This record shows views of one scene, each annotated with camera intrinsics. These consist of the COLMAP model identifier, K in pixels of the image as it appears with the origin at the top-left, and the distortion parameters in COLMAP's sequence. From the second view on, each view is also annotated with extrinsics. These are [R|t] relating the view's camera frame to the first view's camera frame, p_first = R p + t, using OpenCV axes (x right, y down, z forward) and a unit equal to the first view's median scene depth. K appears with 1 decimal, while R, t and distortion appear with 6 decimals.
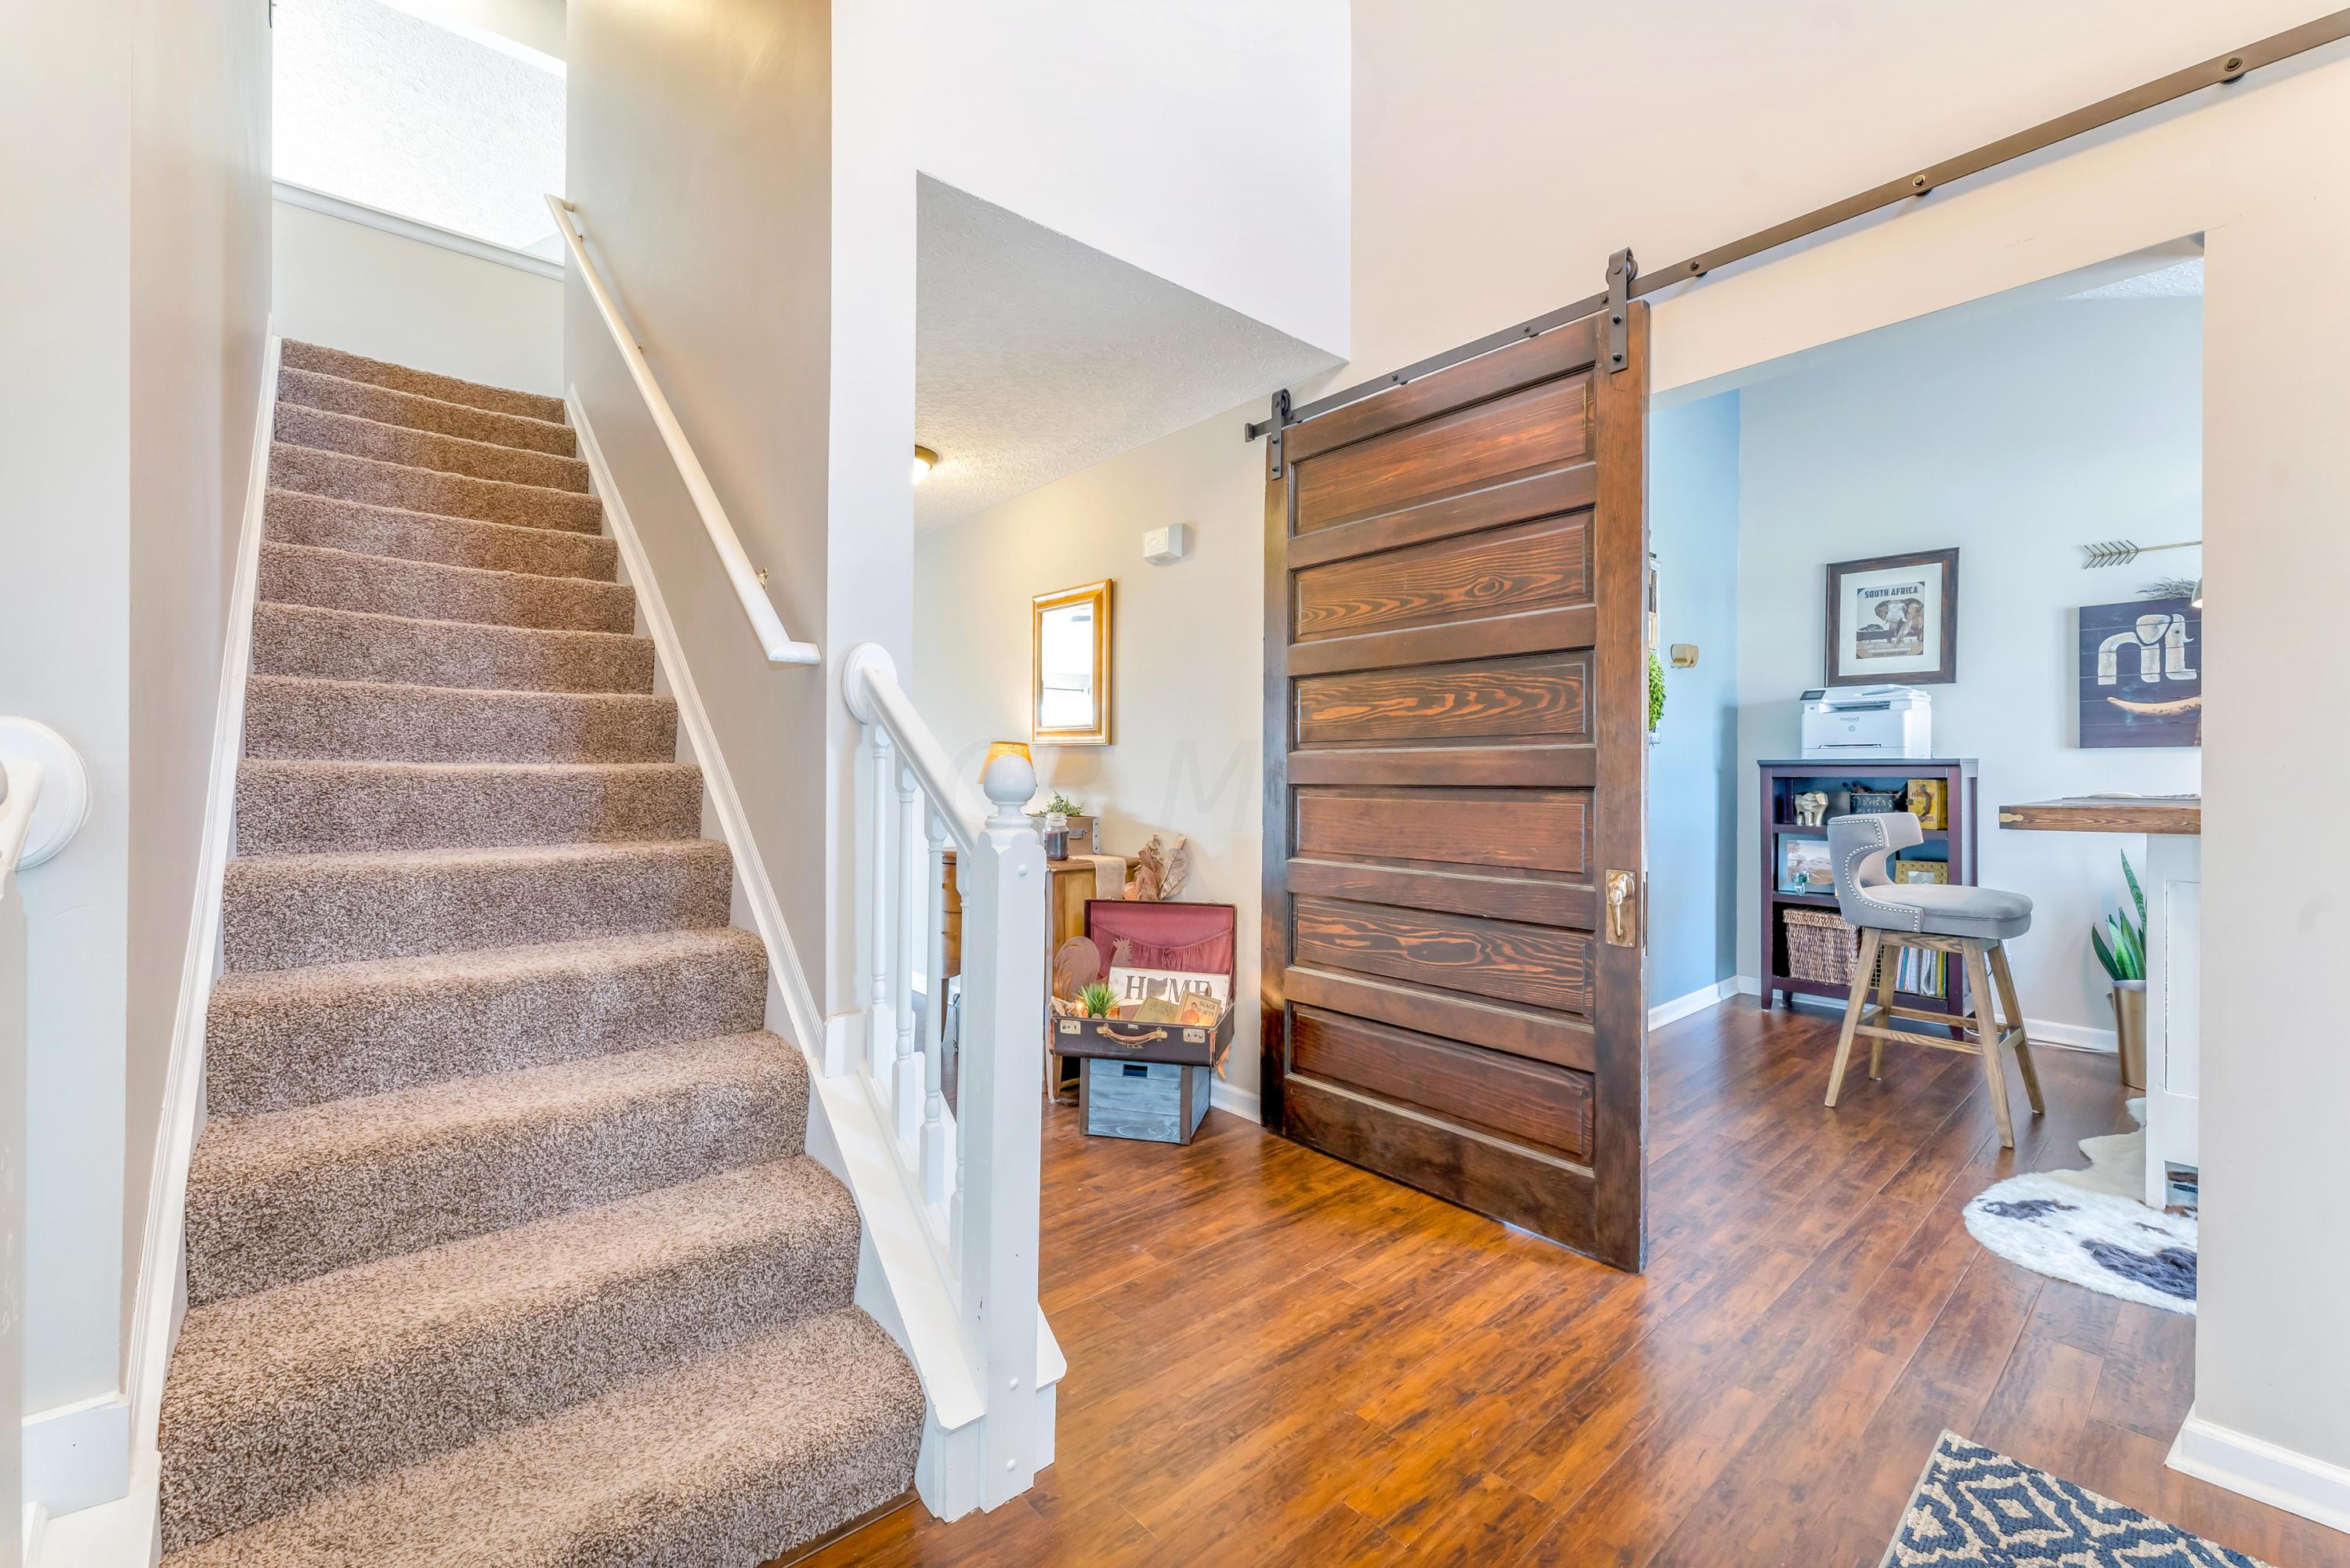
lens RADIAL K [[962.2, 0, 1173.6], [0, 962.2, 780.5], [0, 0, 1]] dist [0.000765, -0.000146]
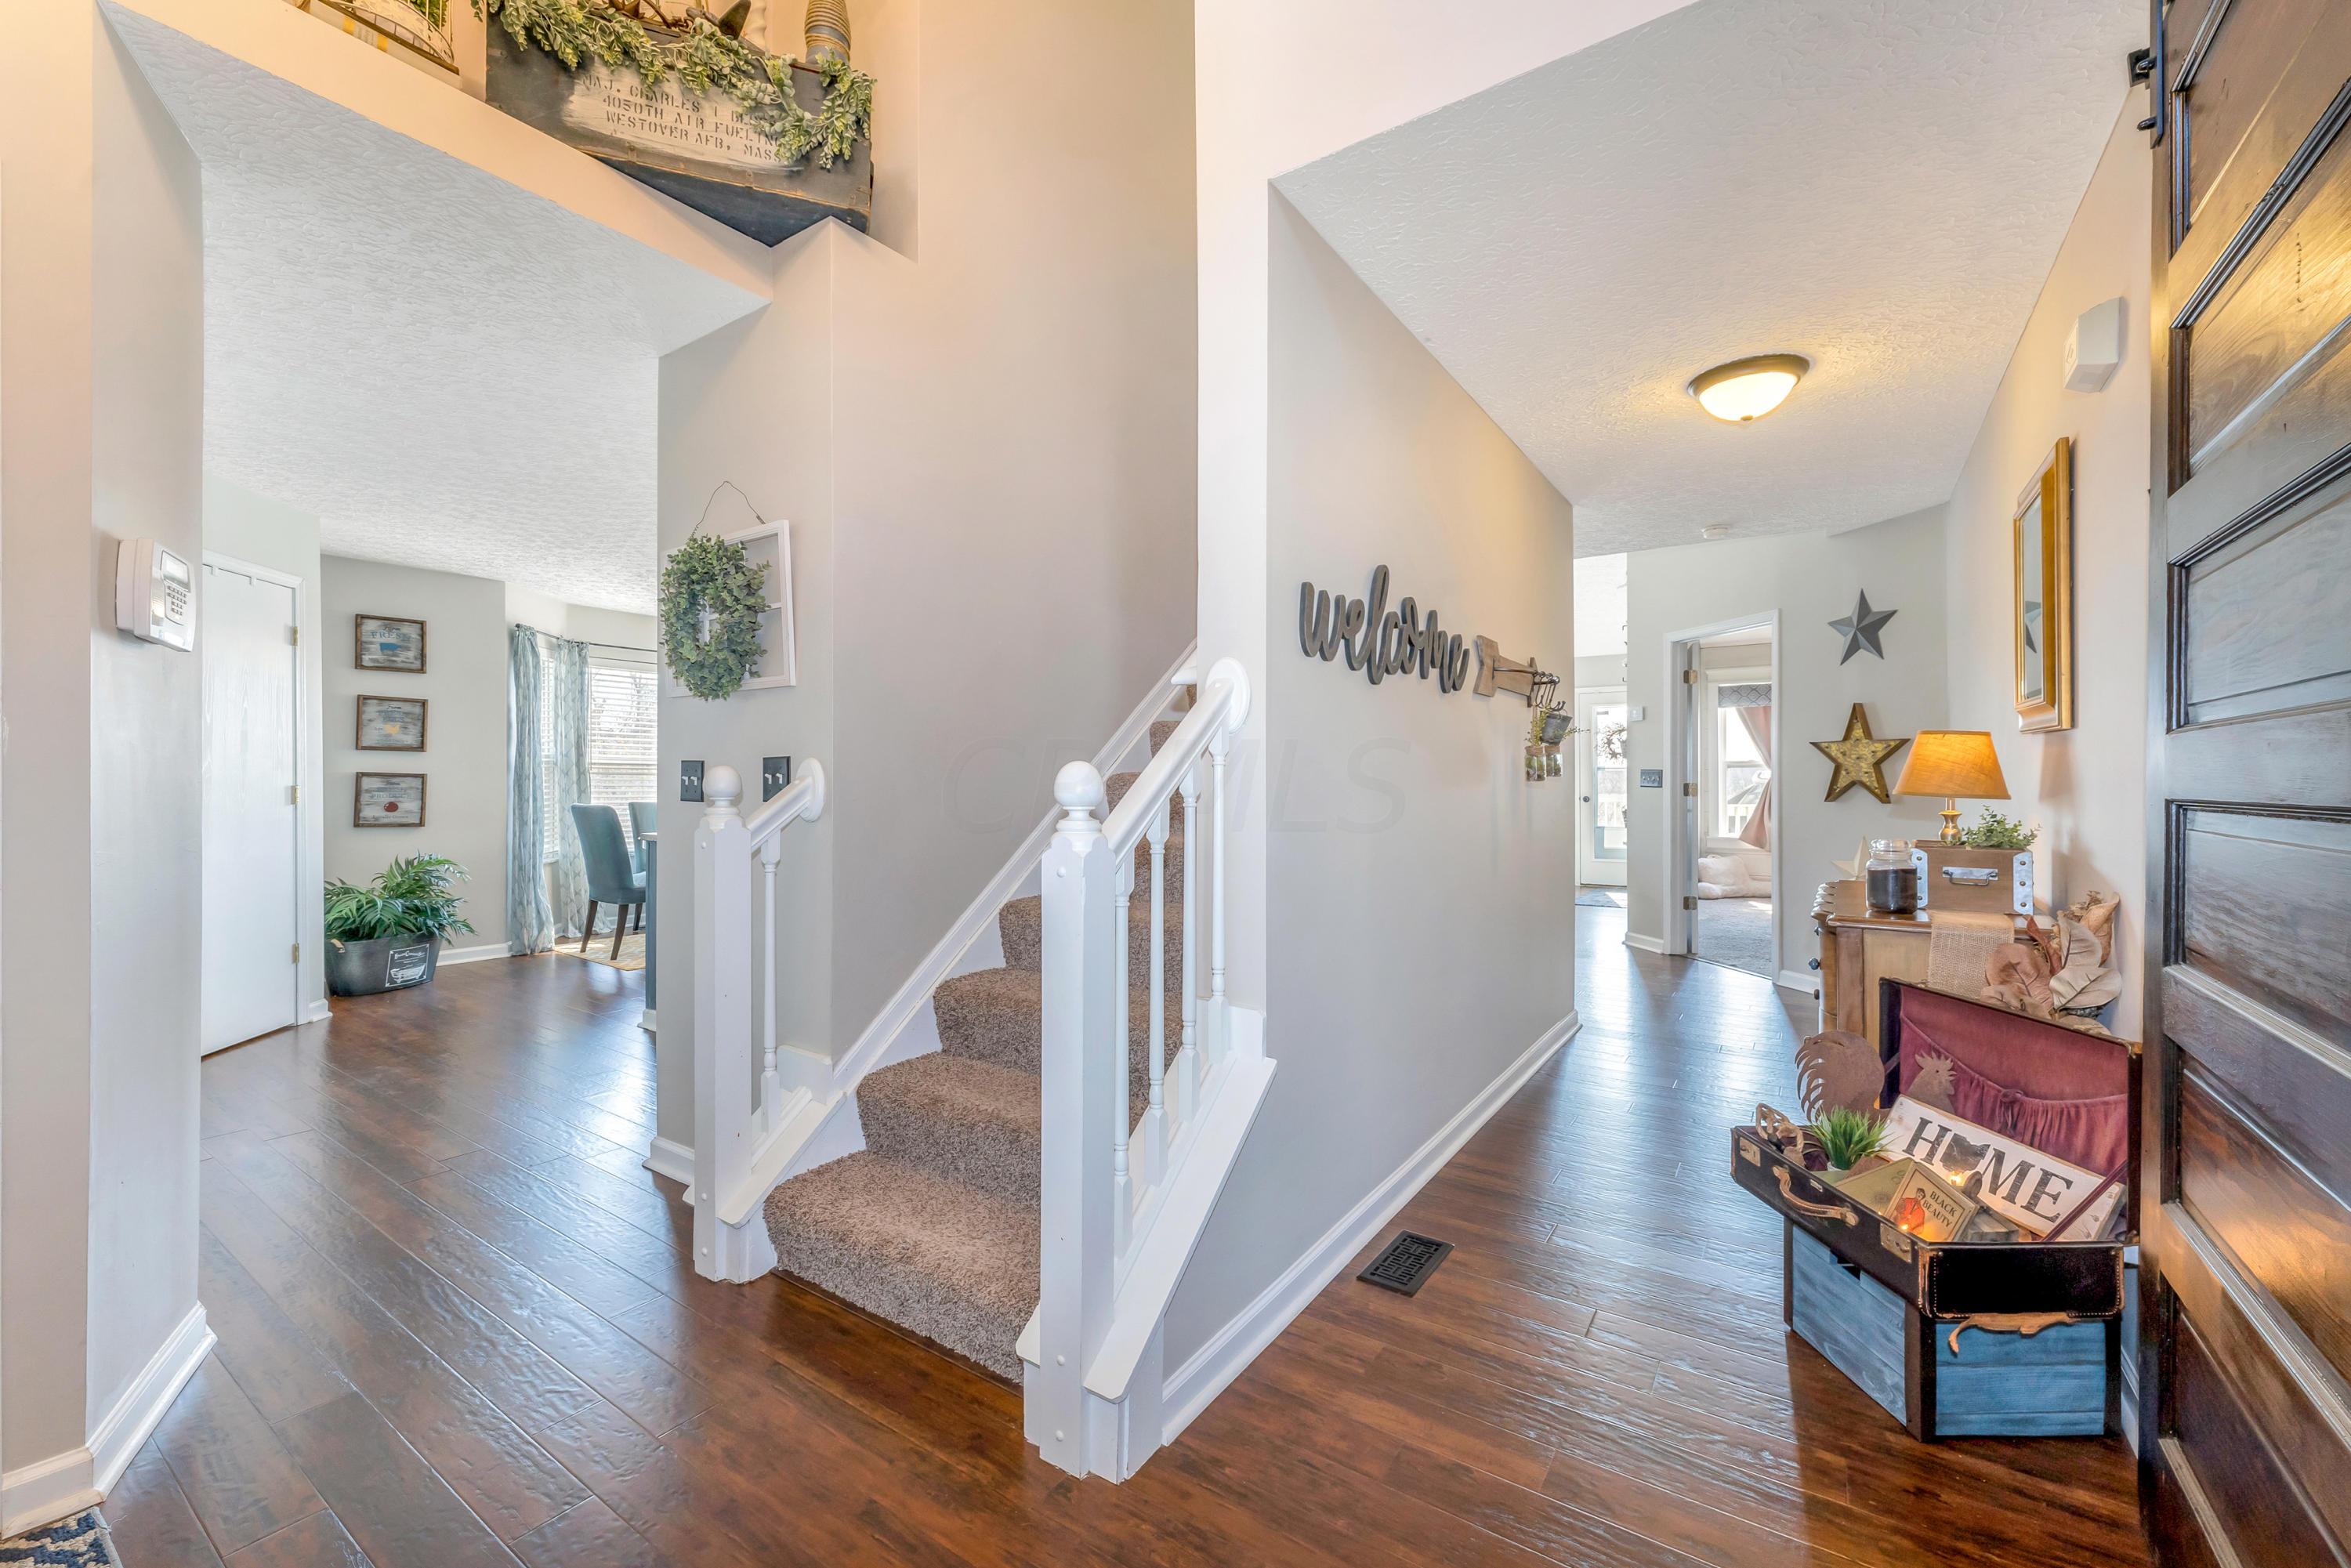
lens RADIAL K [[962.6, 0, 1174.0], [0, 962.6, 775.0], [0, 0, 1]] dist [0.000765, -0.000146]
pose [[0.250495, -0.009638, -0.968070, 0.418754], [-0.001623, 0.999945, -0.010376, -0.002532], [0.968117, 0.004170, 0.250465, 0.403162]]
